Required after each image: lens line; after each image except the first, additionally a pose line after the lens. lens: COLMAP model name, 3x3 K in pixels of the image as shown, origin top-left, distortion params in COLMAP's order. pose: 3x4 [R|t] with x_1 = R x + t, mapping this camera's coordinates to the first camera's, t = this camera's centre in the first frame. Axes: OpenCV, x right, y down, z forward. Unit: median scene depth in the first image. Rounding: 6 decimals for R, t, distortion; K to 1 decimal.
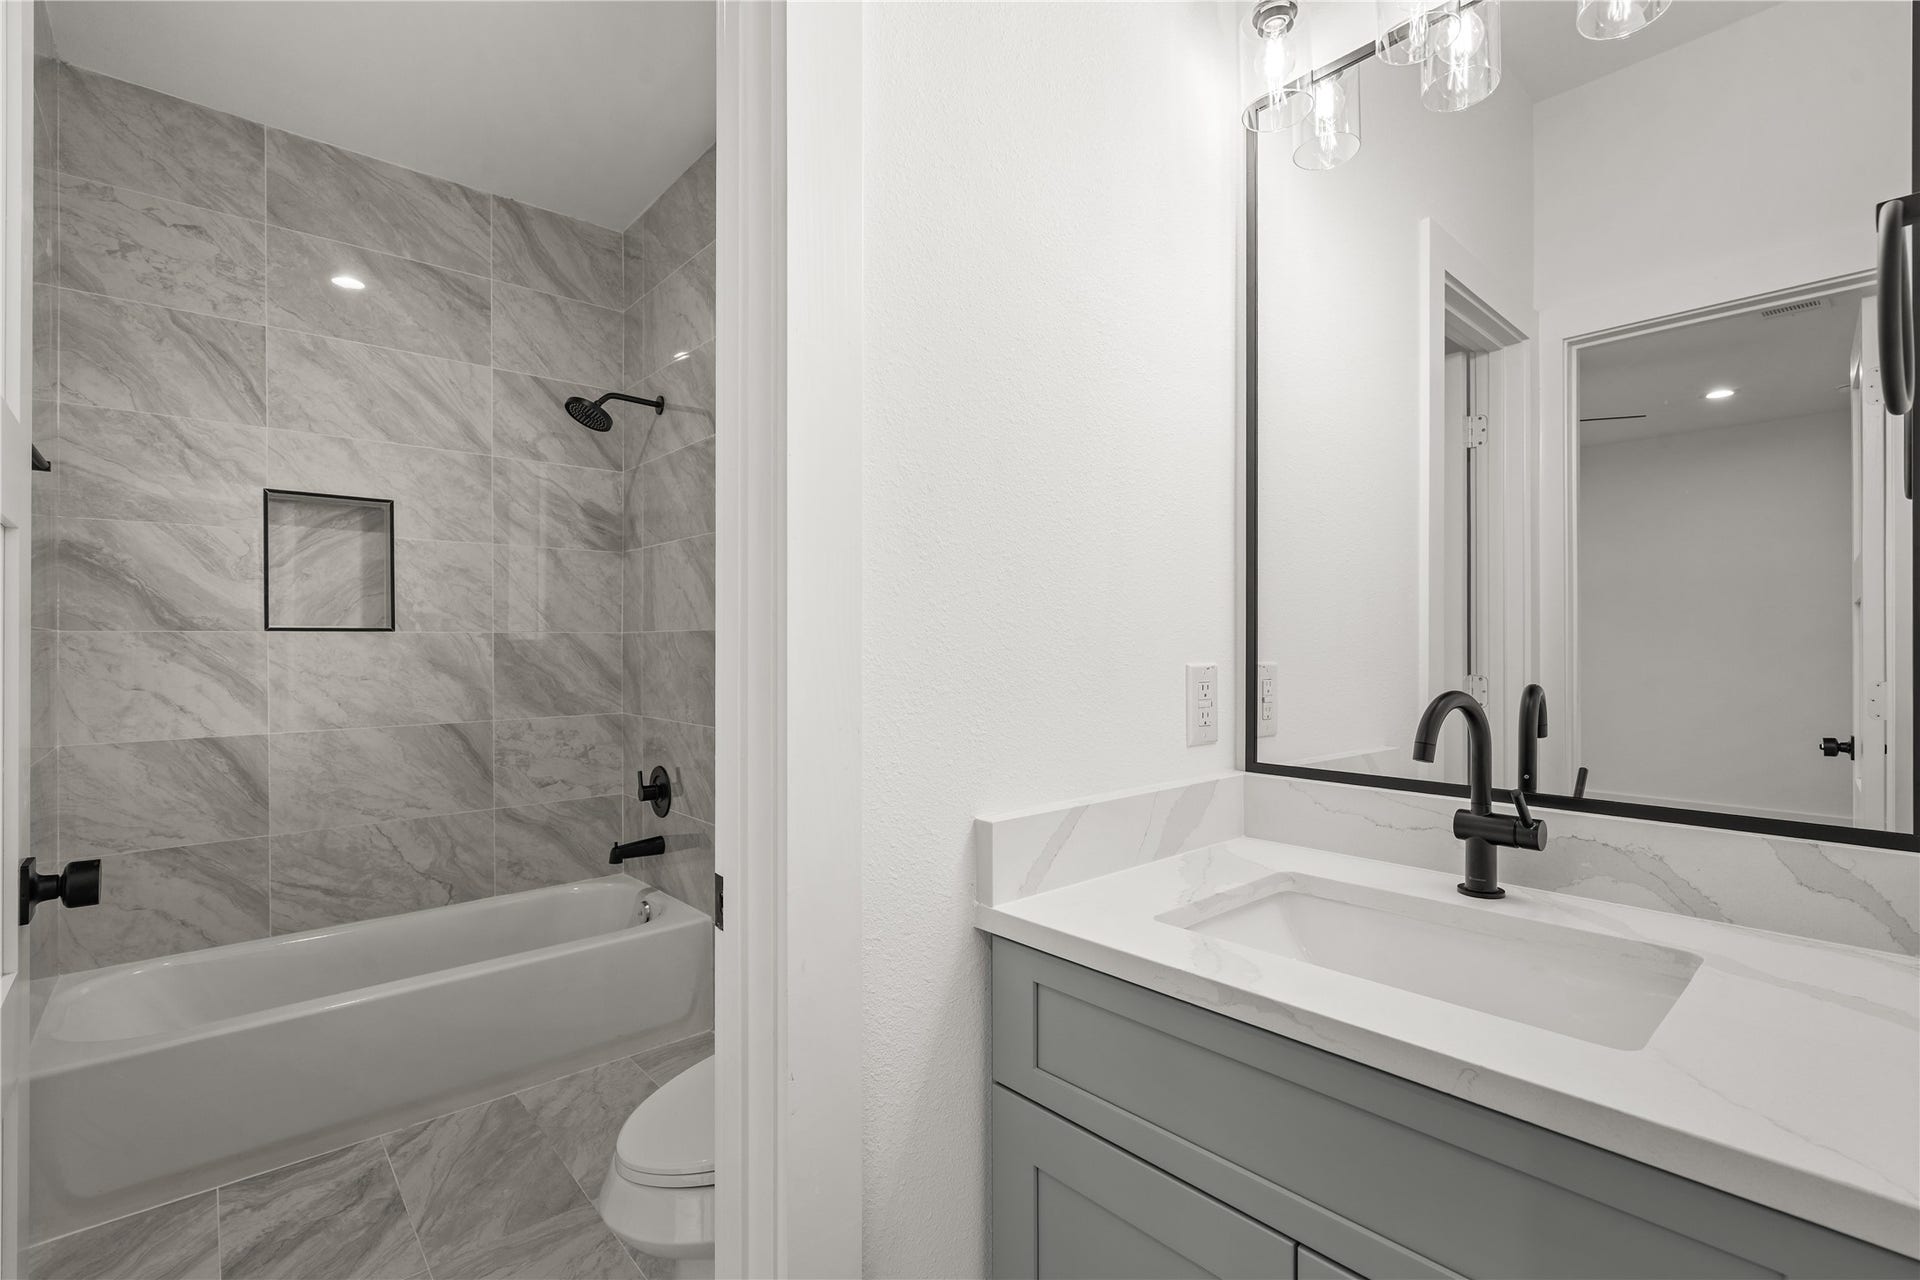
lens RADIAL K [[856.9, 0, 967.8], [0, 856.9, 642.7], [0, 0, 1]] dist [-0.002986, -0.000012]
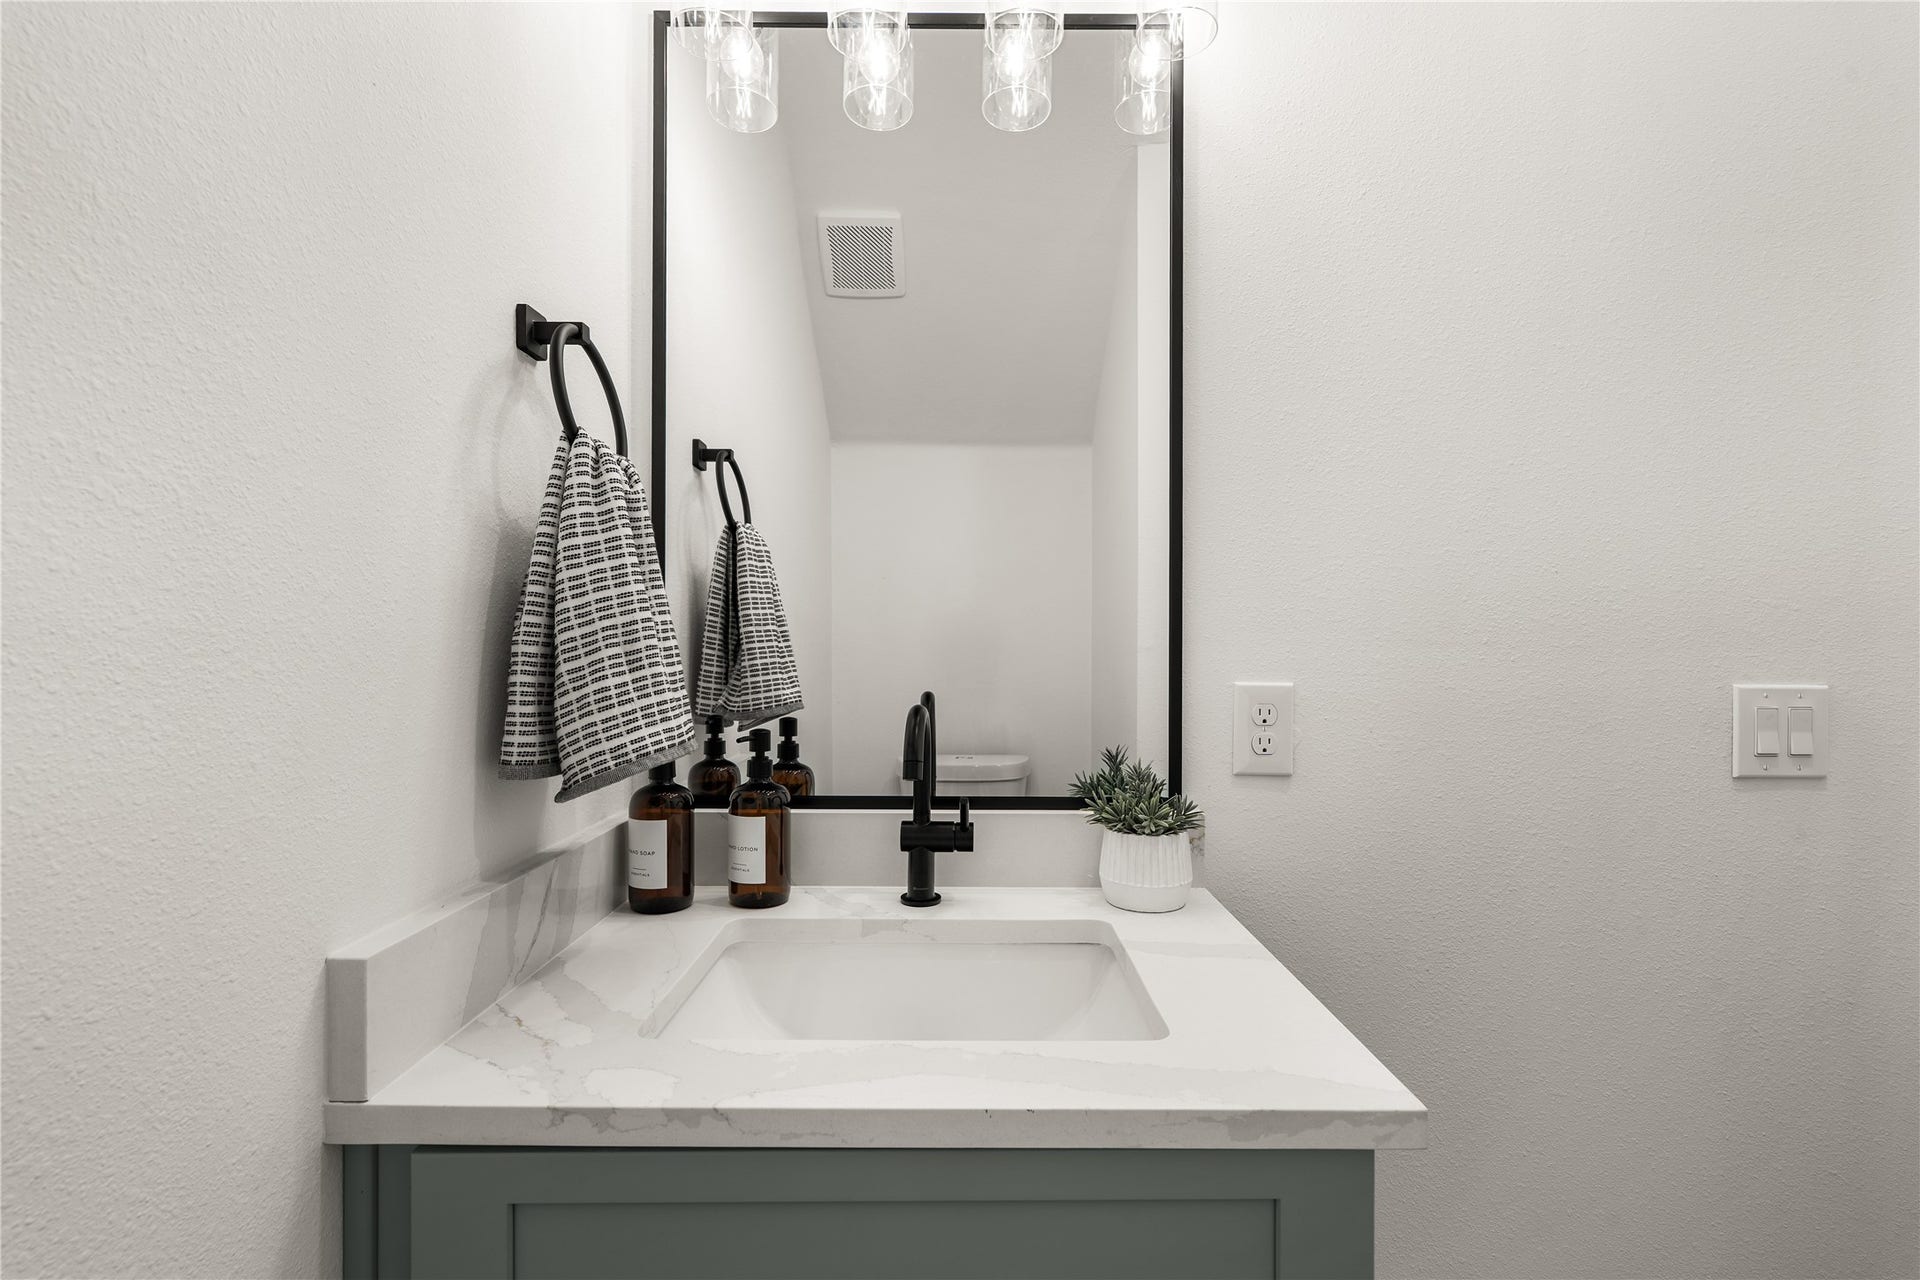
lens RADIAL K [[875.4, 0, 963.9], [0, 875.4, 635.1], [0, 0, 1]] dist [-0.001014, -0.000157]
pose [[0.657554, 0.014375, 0.753270, -0.157488], [-0.015198, 0.999868, -0.005814, -0.018860], [-0.753254, -0.007625, 0.657685, 0.281188]]
